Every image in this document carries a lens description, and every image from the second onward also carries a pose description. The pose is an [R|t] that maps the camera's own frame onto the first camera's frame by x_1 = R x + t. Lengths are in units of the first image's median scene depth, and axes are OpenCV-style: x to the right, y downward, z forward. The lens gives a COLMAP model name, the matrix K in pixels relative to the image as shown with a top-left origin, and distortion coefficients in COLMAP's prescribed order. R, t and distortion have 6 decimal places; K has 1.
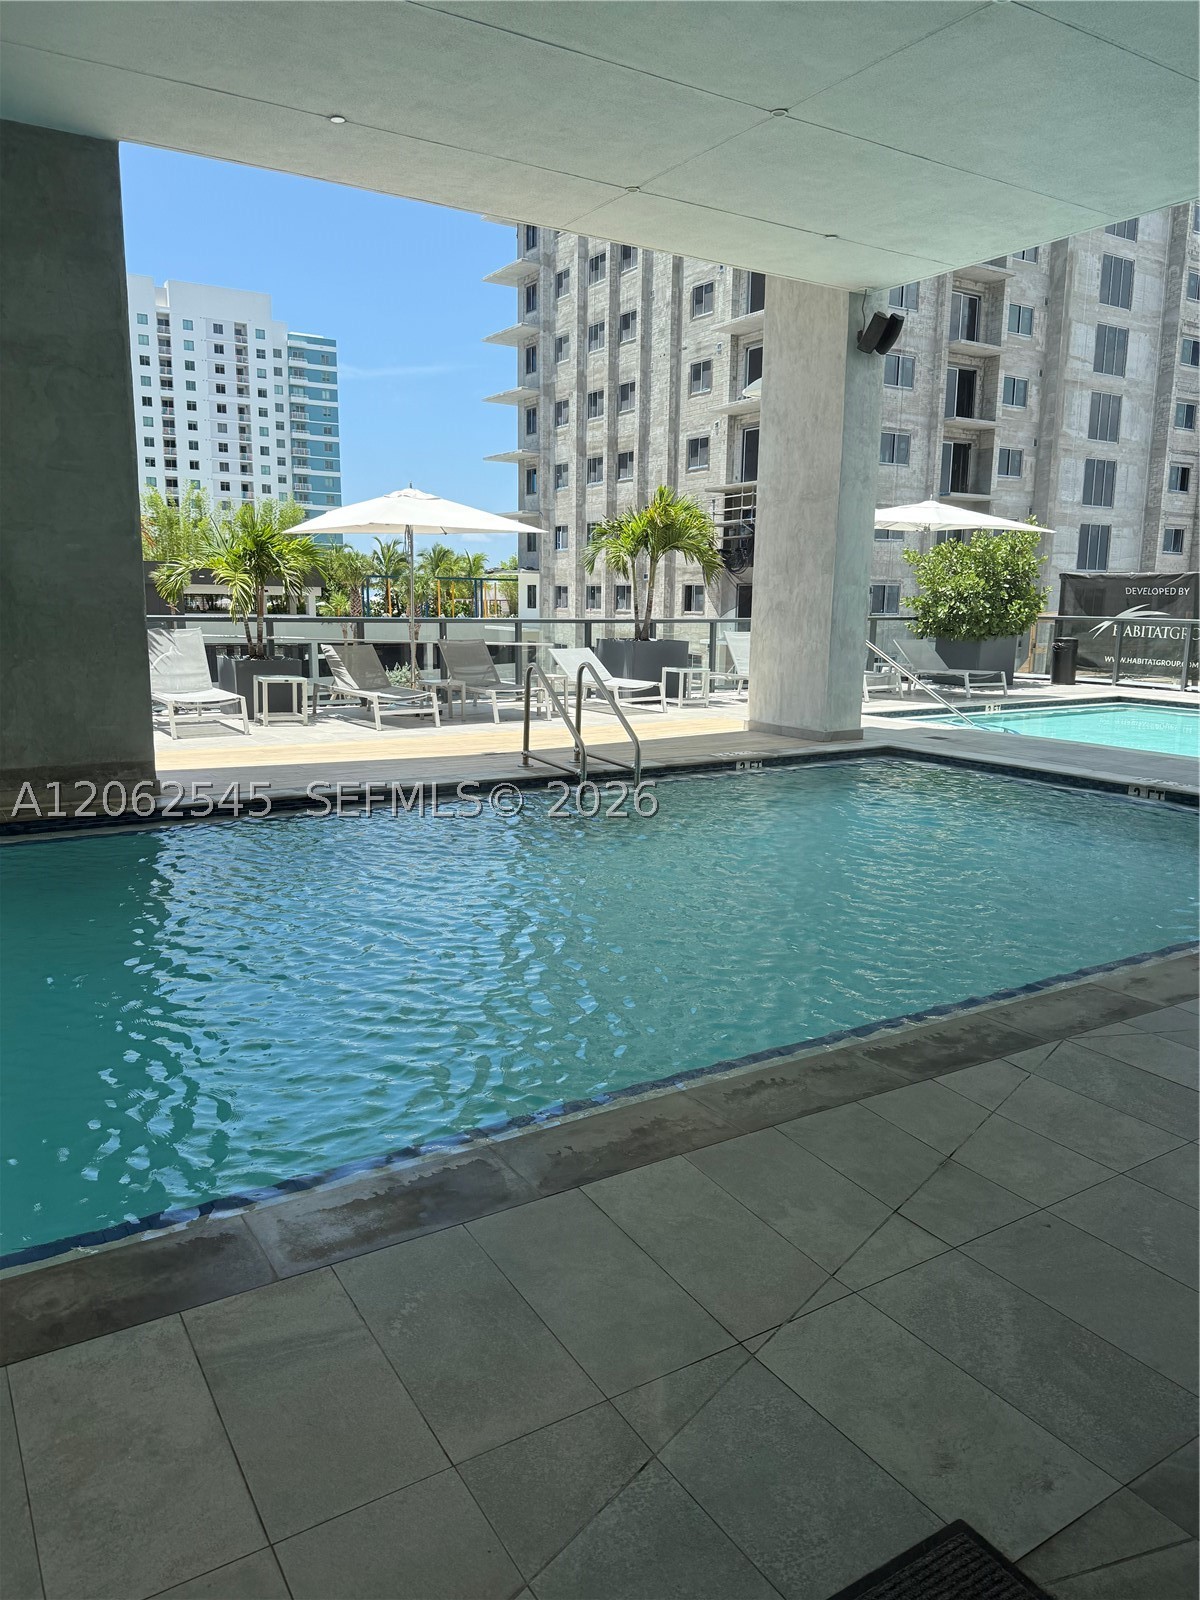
lens RADIAL K [[1133.3, 0, 600.3], [0, 1133.3, 807.6], [0, 0, 1]] dist [0.023245, -0.033877]
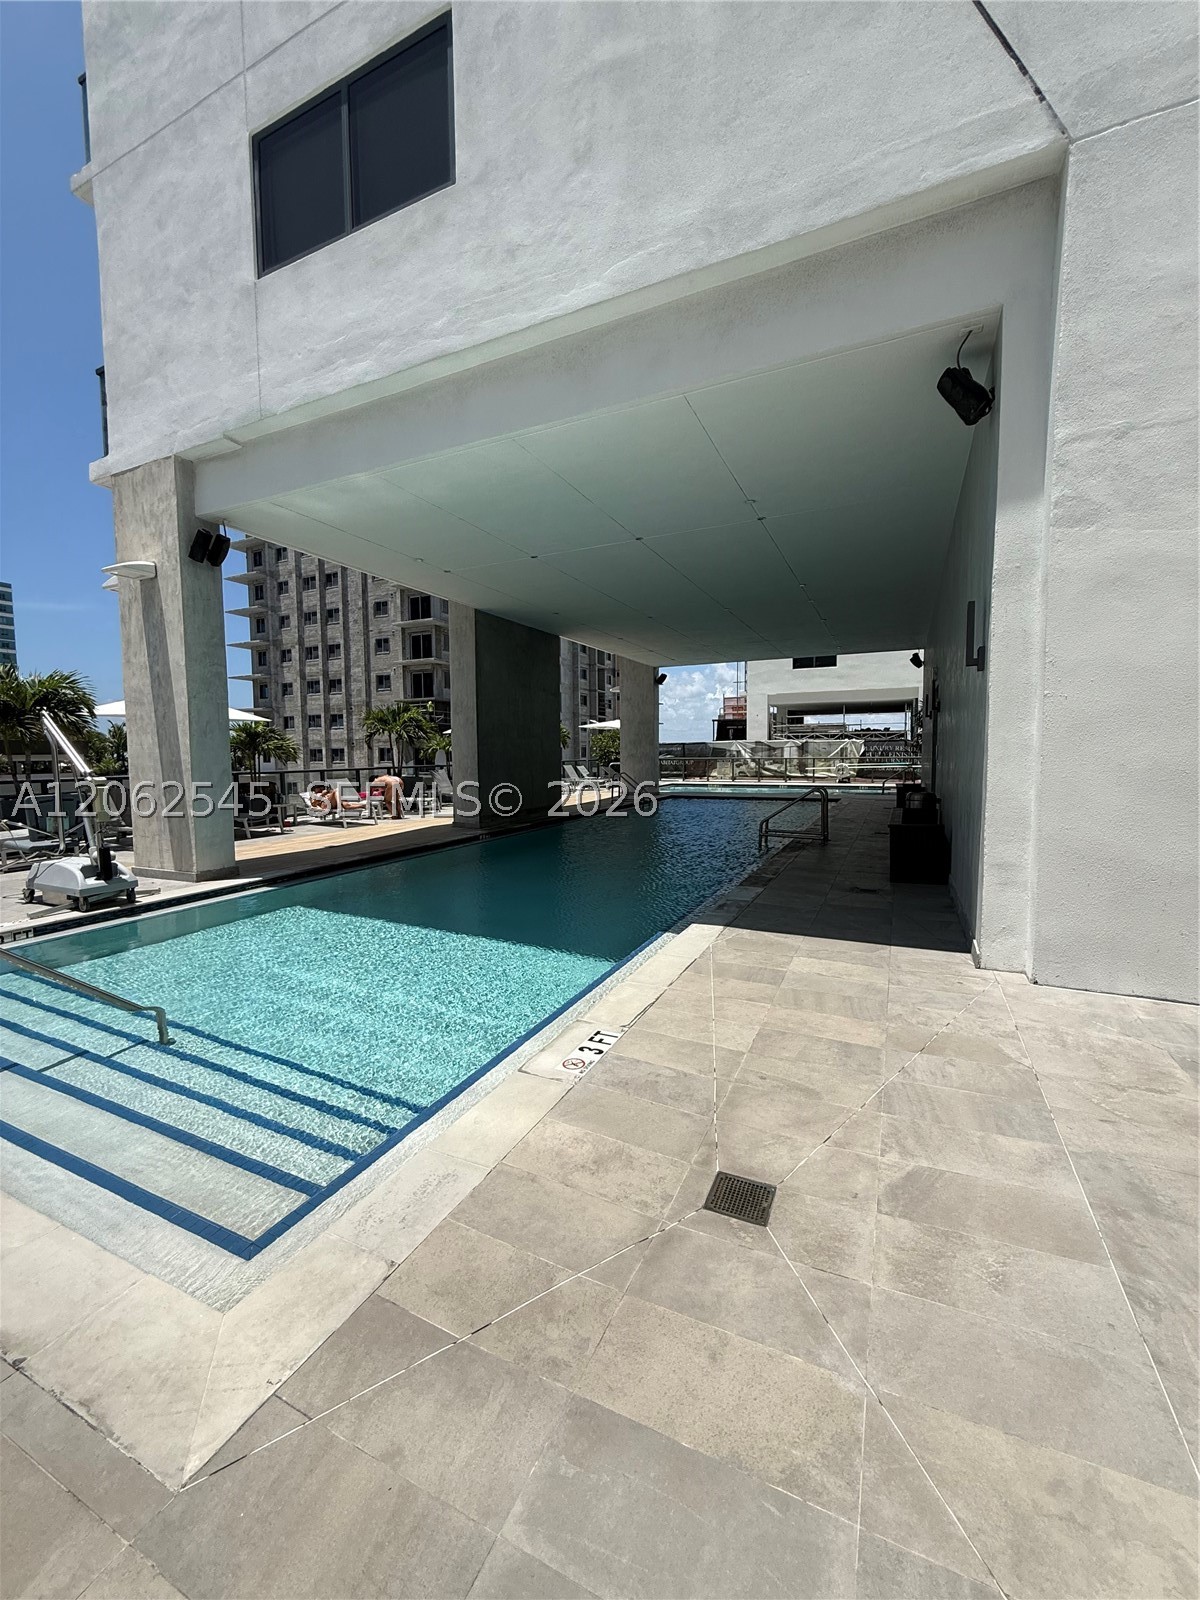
lens RADIAL K [[638.5, 0, 592.8], [0, 638.5, 797.1], [0, 0, 1]] dist [-0.000123, 0.000186]
pose [[0.841912, -0.056492, 0.536650, -0.193191], [0.116327, 0.990122, -0.078269, 0.014342], [-0.526927, 0.128323, 0.840167, -0.093566]]
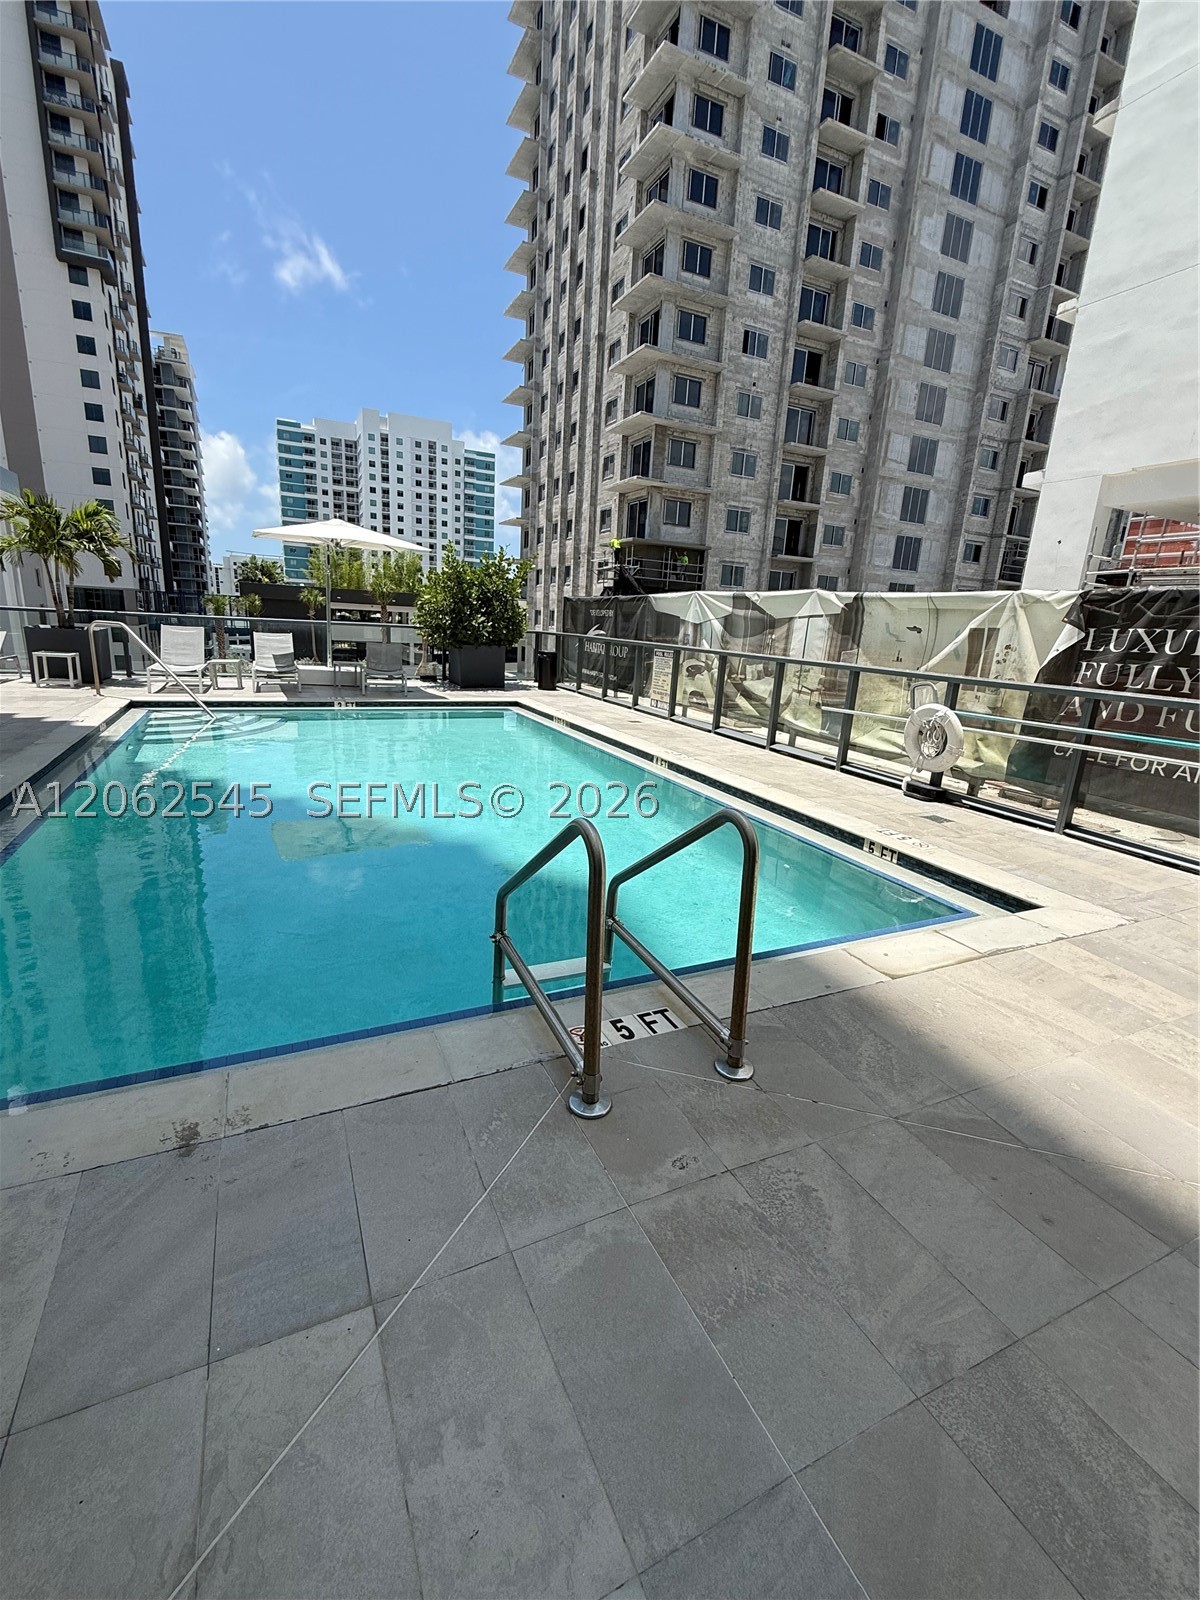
lens RADIAL K [[694.0, 0, 595.7], [0, 694.0, 804.4], [0, 0, 1]] dist [0.000109, -0.000090]
pose [[0.990555, 0.075239, -0.114632, 0.181539], [-0.067169, 0.995089, 0.072711, -0.014183], [0.119540, -0.064324, 0.990743, 0.087904]]
